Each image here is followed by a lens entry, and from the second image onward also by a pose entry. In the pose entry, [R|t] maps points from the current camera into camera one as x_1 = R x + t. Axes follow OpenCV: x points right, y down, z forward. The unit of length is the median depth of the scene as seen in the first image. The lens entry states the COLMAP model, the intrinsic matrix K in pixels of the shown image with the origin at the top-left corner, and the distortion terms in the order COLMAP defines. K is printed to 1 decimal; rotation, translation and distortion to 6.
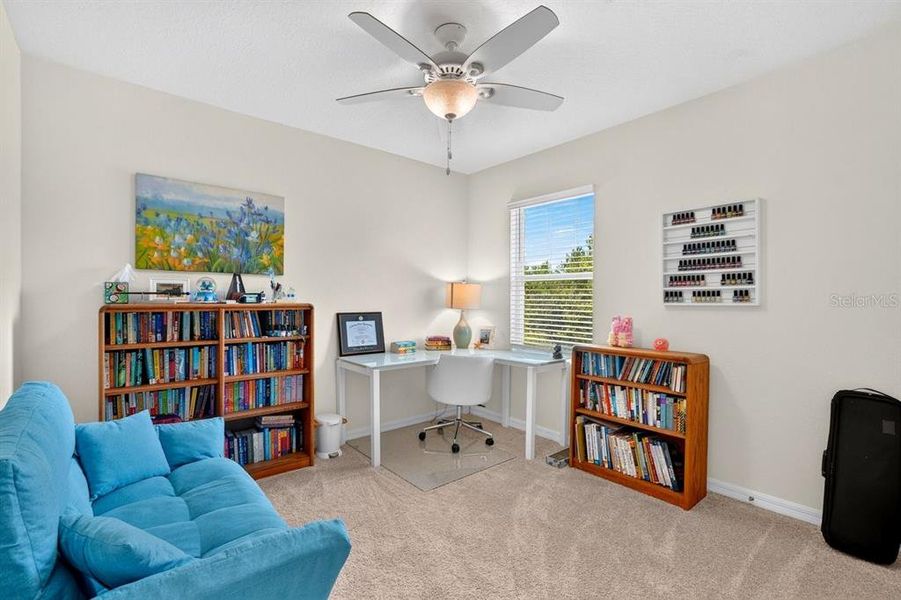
lens RADIAL K [[405.0, 0, 448.5], [0, 405.0, 301.6], [0, 0, 1]] dist [-0.002471, 0.000075]
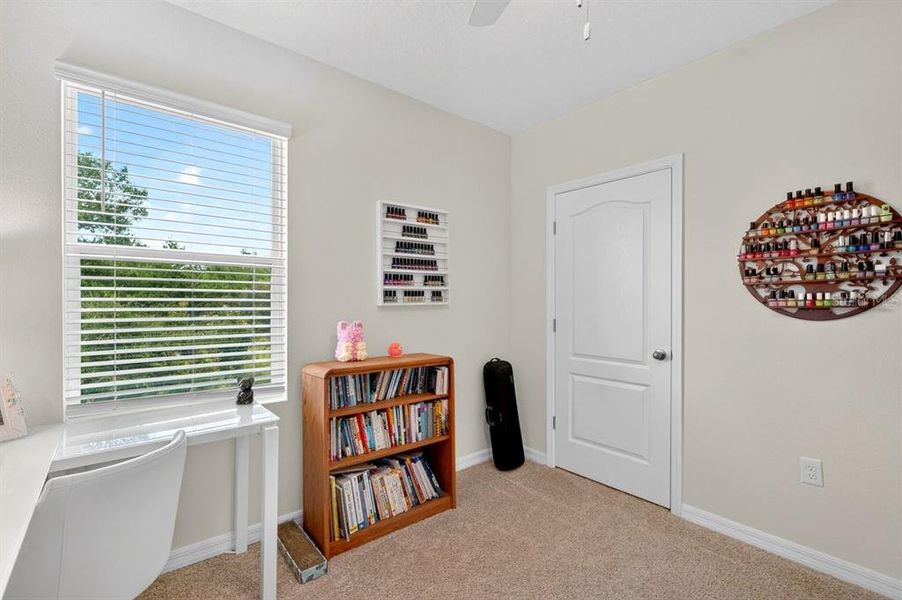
lens RADIAL K [[405.4, 0, 449.0], [0, 405.4, 301.6], [0, 0, 1]] dist [-0.002471, 0.000075]
pose [[0.006643, -0.006010, 0.999960, -0.371629], [0.004553, 0.999972, 0.005980, -0.004729], [-0.999968, 0.004513, 0.006671, 0.890098]]
